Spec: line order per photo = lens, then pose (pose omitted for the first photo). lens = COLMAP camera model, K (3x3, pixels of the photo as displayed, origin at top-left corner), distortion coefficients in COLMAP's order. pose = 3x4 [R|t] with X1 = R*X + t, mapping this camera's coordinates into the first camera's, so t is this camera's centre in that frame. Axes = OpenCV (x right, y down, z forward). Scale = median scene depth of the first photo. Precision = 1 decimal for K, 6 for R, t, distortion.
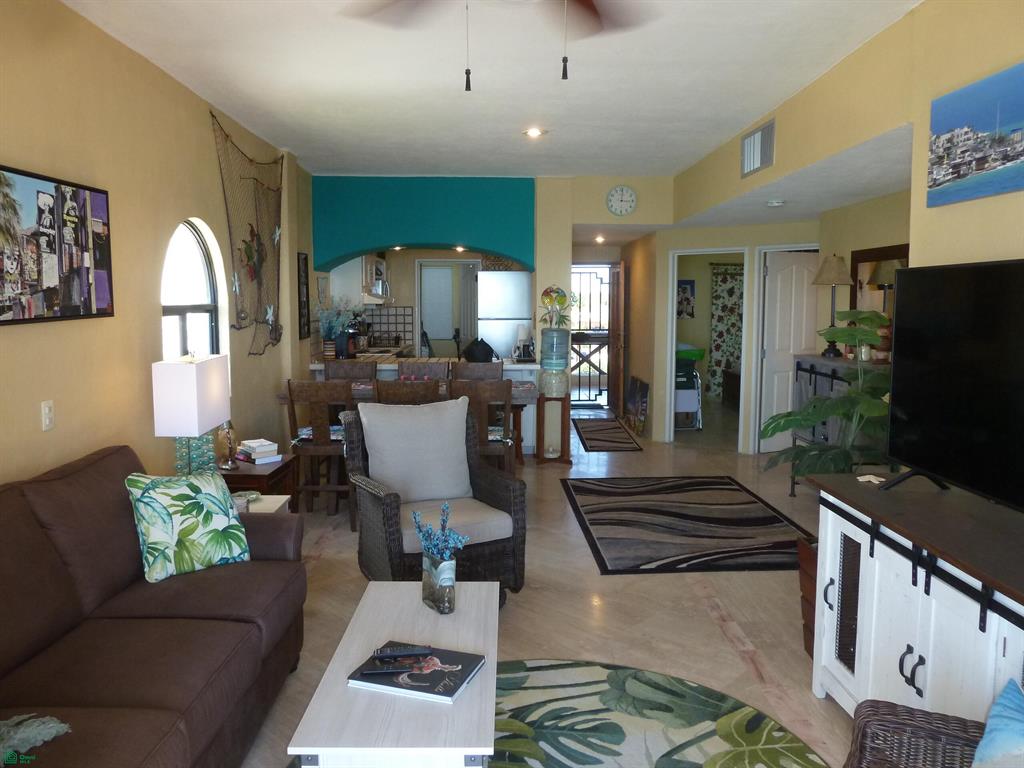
lens RADIAL K [[760.3, 0, 520.7], [0, 760.3, 378.6], [0, 0, 1]] dist [-0.038405, 0.009953]
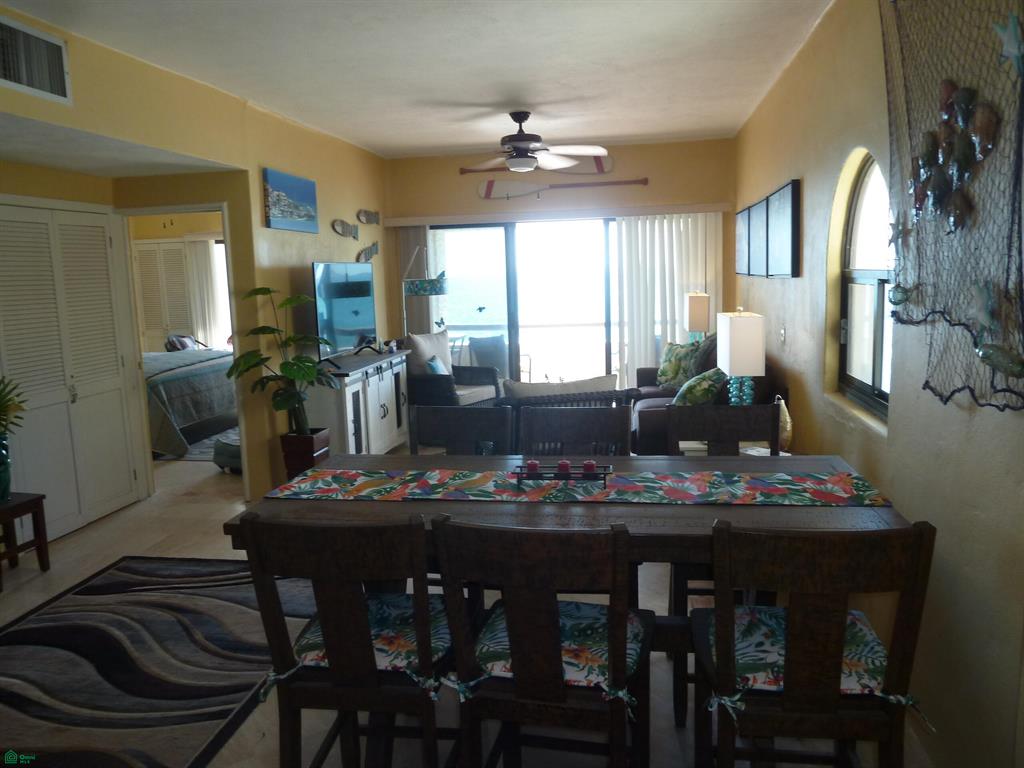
lens RADIAL K [[760.3, 0, 513.7], [0, 760.3, 382.0], [0, 0, 1]] dist [-0.038405, 0.009953]
pose [[-0.979189, 0.002370, 0.202937, -0.311279], [0.053055, 0.968149, 0.244690, -0.231072], [-0.195893, 0.250364, -0.948126, 2.169630]]
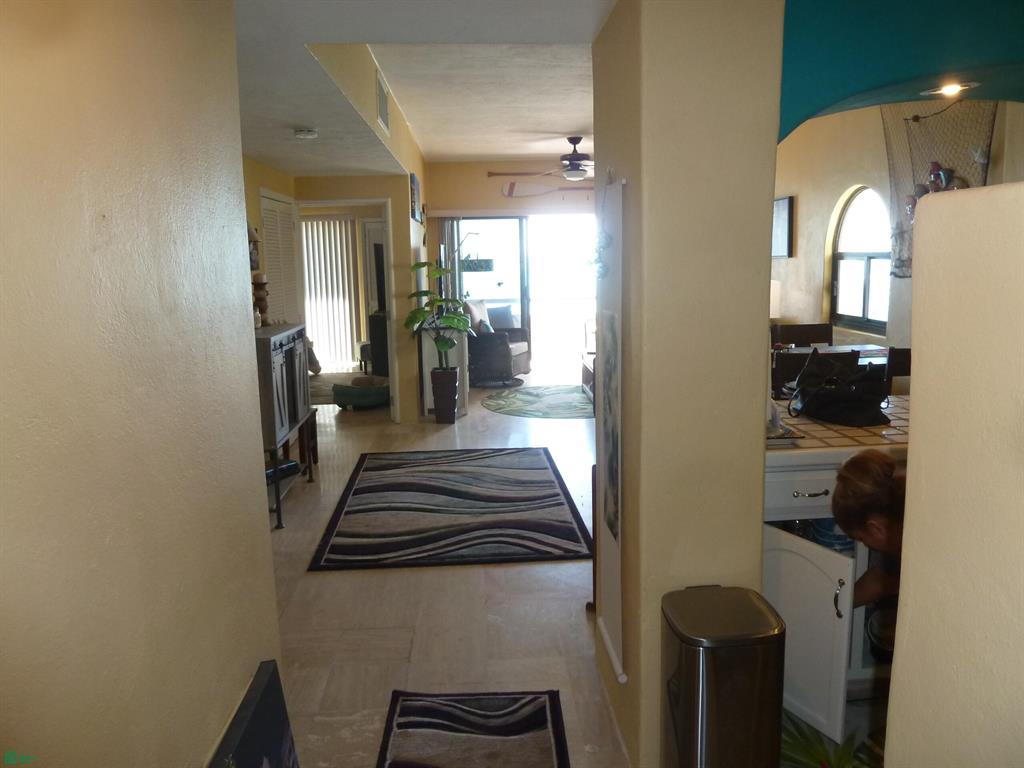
lens RADIAL K [[760.3, 0, 514.9], [0, 760.3, 379.0], [0, 0, 1]] dist [-0.038405, 0.009953]
pose [[-0.999413, 0.027214, -0.020806, 0.234188], [0.020788, 0.964556, 0.263056, -0.295298], [0.027227, 0.262470, -0.964556, 2.809101]]
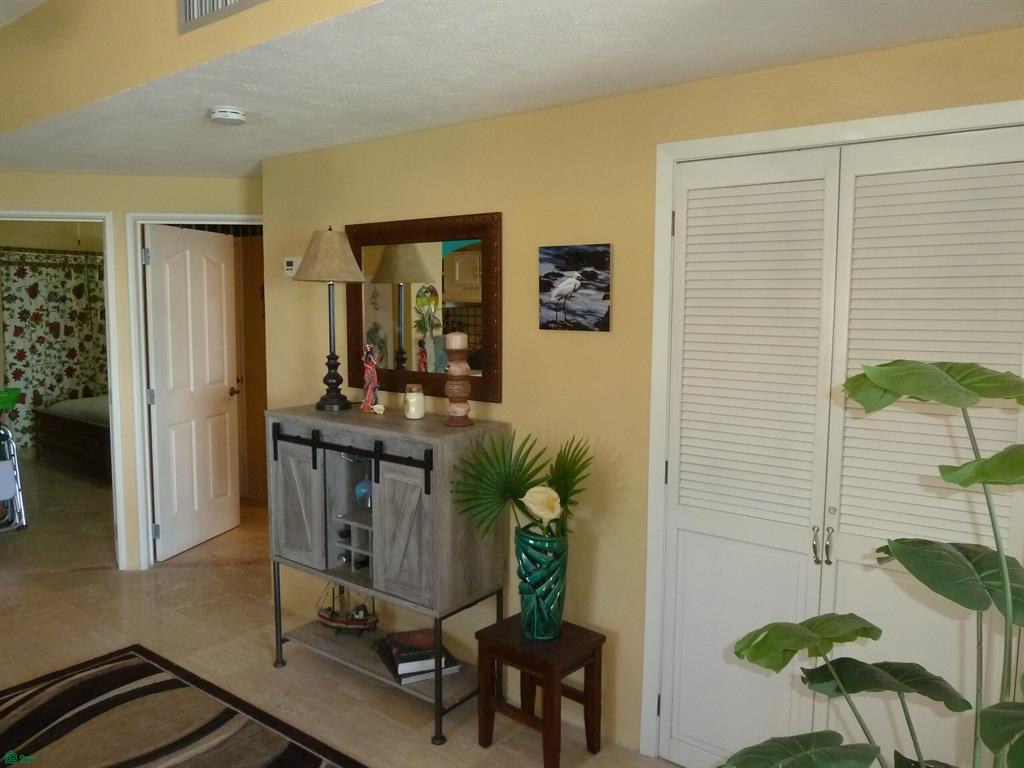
lens RADIAL K [[760.3, 0, 512.6], [0, 760.3, 380.4], [0, 0, 1]] dist [-0.038405, 0.009953]
pose [[0.632009, -0.069440, 0.771844, 0.096283], [0.068430, 0.997088, 0.033672, -0.096930], [-0.771934, 0.031536, 0.634920, 0.857471]]
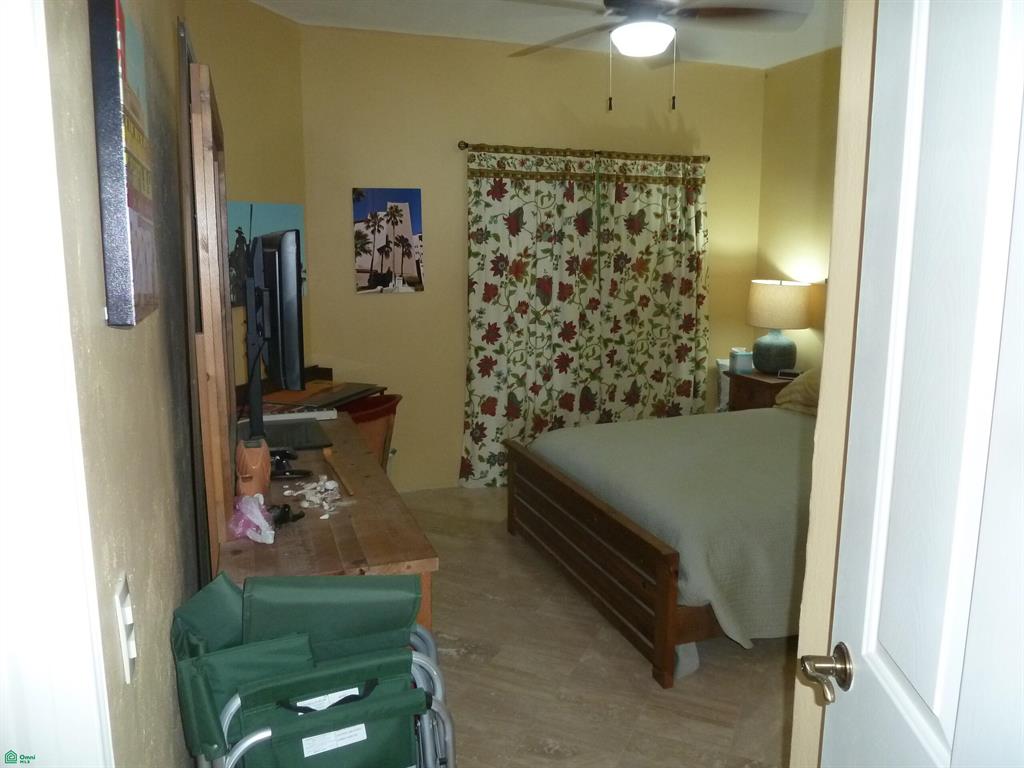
lens RADIAL K [[760.3, 0, 519.7], [0, 760.3, 379.4], [0, 0, 1]] dist [-0.038405, 0.009953]
pose [[0.945673, -0.056045, 0.320251, 0.509636], [0.033018, 0.996493, 0.076891, -0.216077], [-0.323437, -0.062140, 0.944207, 2.116358]]
